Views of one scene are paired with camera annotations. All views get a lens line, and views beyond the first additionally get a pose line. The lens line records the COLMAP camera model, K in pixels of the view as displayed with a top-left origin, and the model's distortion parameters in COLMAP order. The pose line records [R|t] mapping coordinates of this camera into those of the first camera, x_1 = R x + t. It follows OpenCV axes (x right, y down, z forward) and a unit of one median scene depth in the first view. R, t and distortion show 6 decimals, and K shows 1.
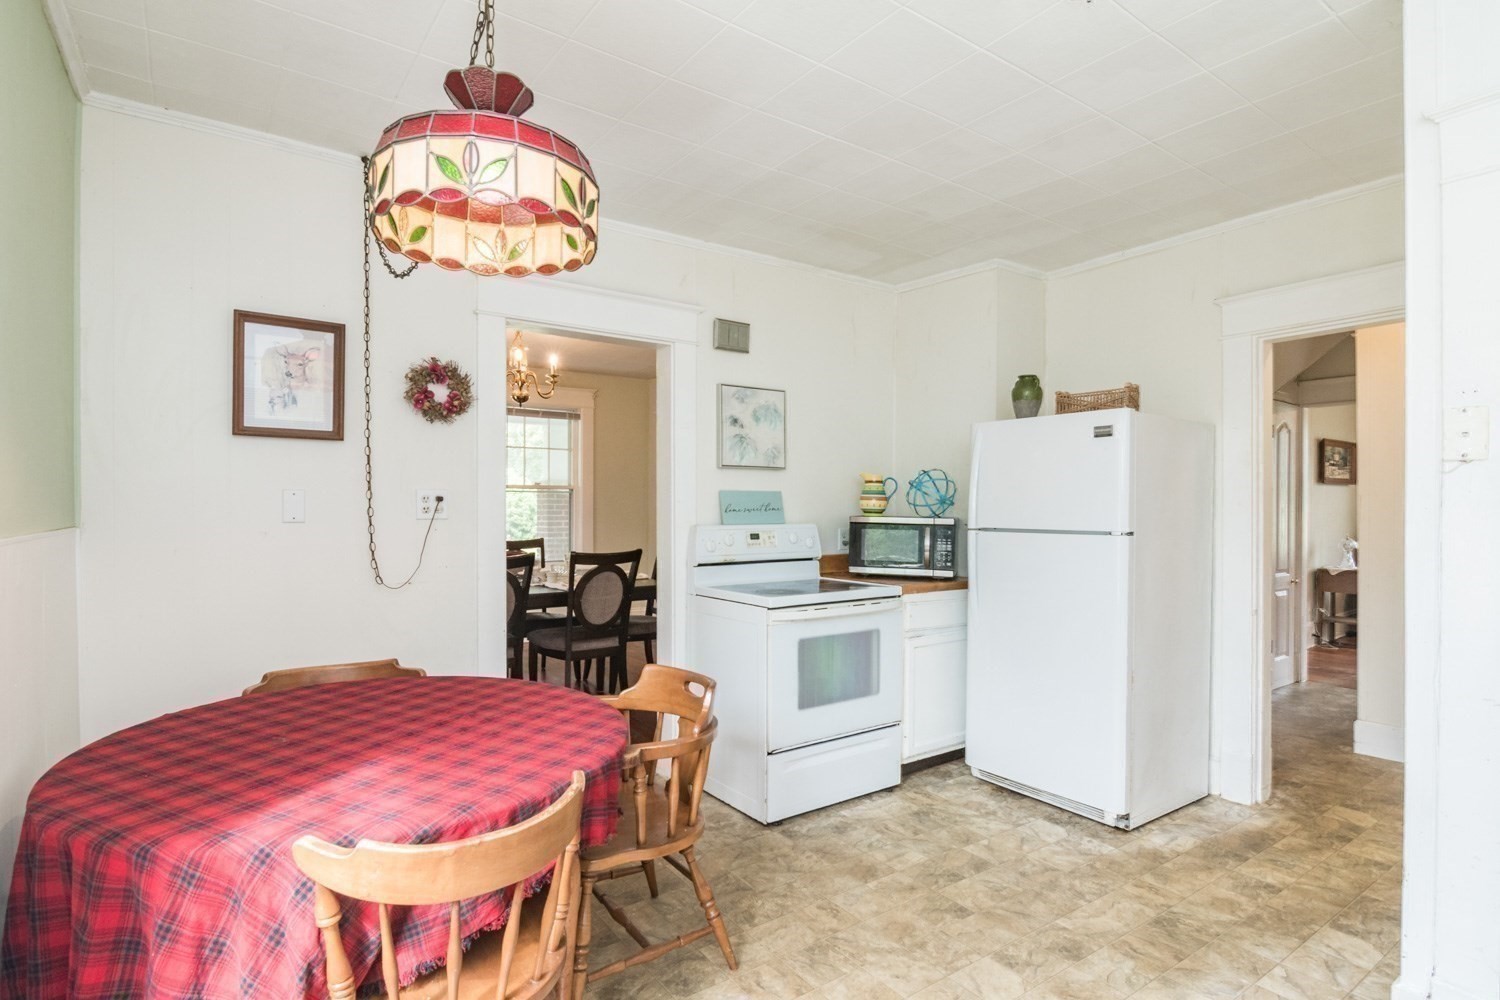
lens RADIAL K [[763.6, 0, 757.3], [0, 763.6, 508.6], [0, 0, 1]] dist [-0.017058, -0.003021]
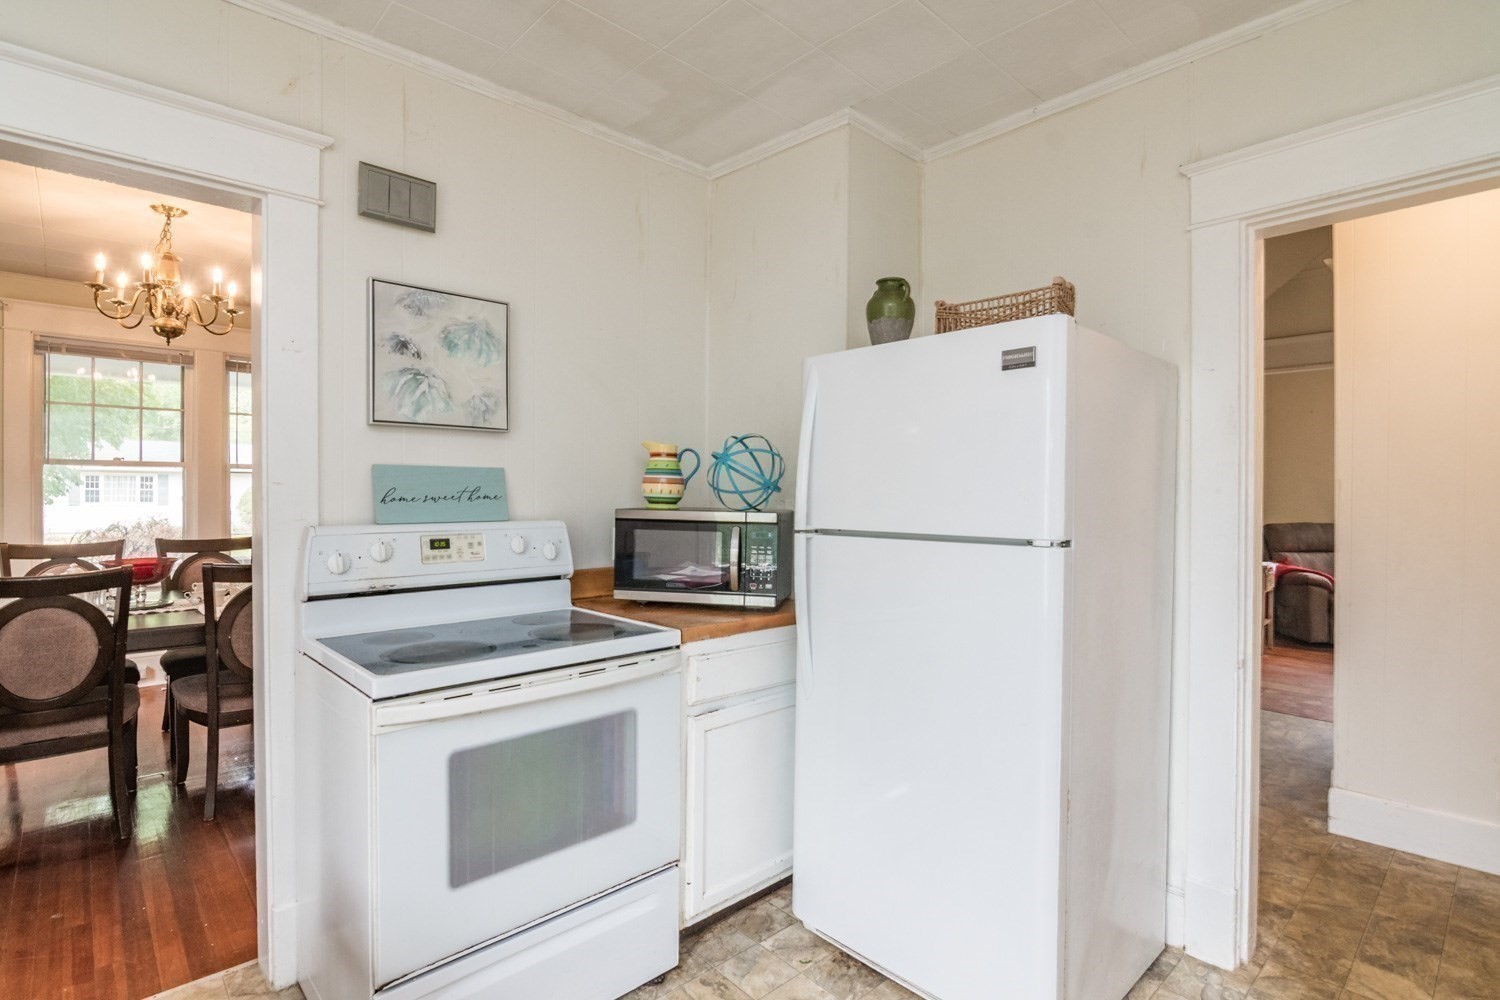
lens RADIAL K [[735.3, 0, 744.1], [0, 735.3, 499.4], [0, 0, 1]] dist [-0.007707, -0.005304]
pose [[0.992439, 0.001292, 0.122734, 0.159859], [-0.001978, 0.999983, 0.005467, -0.001052], [-0.122725, -0.005669, 0.992425, 0.414025]]
